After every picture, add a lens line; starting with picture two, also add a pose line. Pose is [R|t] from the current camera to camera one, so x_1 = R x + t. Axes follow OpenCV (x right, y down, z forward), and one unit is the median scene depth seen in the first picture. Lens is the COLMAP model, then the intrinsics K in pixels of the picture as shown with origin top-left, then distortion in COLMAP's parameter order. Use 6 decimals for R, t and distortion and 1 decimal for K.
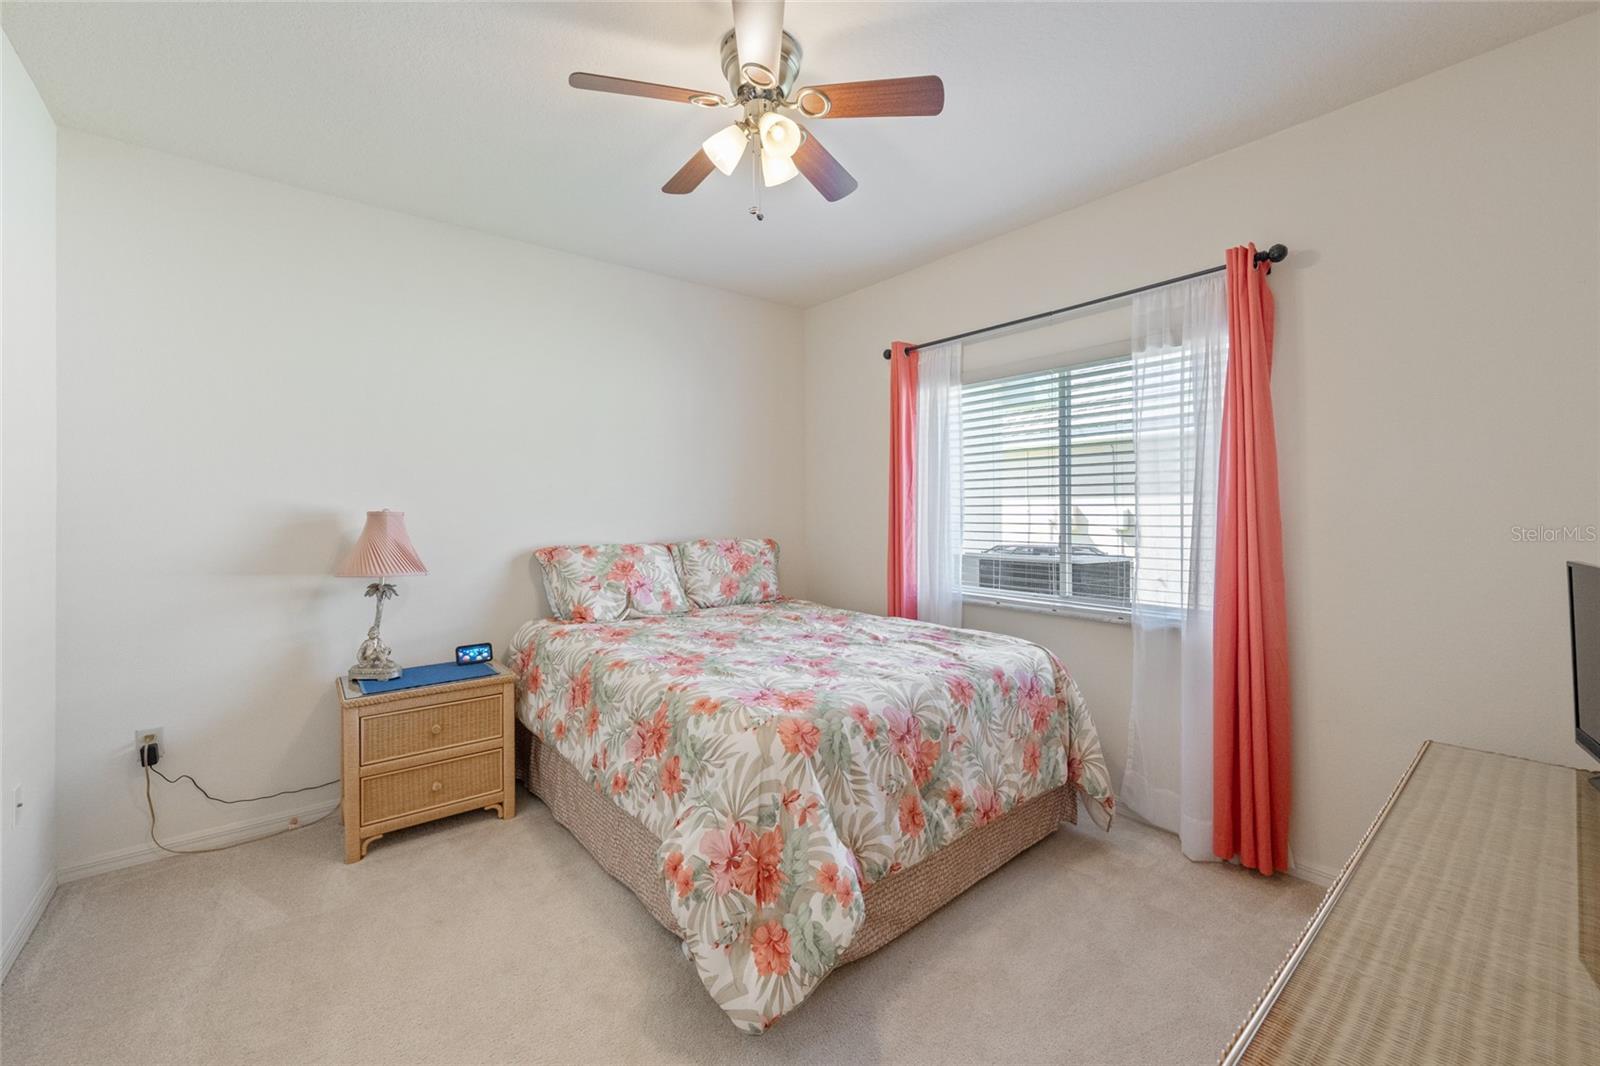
lens RADIAL K [[662.5, 0, 796.6], [0, 662.5, 510.9], [0, 0, 1]] dist [0.000735, 0.000082]
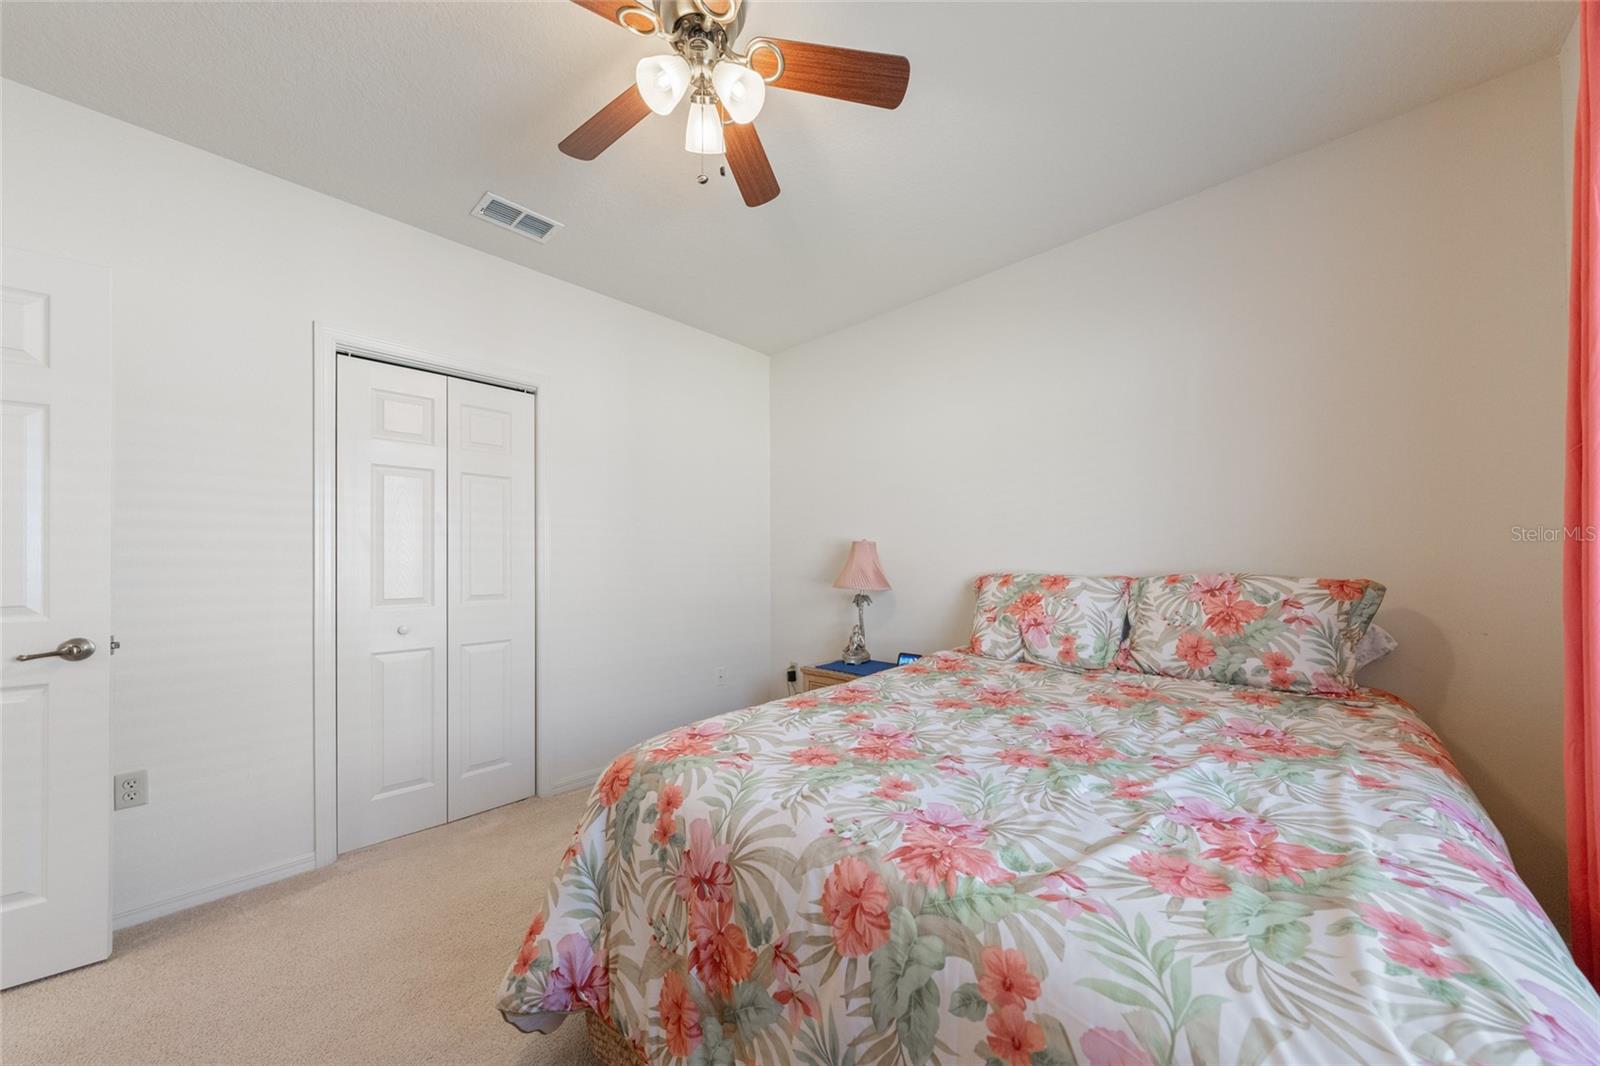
lens RADIAL K [[541.1, 0, 795.5], [0, 541.1, 561.7], [0, 0, 1]] dist [-0.001240, -0.000044]
pose [[0.128235, 0.005502, -0.991729, 0.400060], [0.002790, 0.999979, 0.005909, 0.030544], [0.991740, -0.003524, 0.128217, 0.626414]]
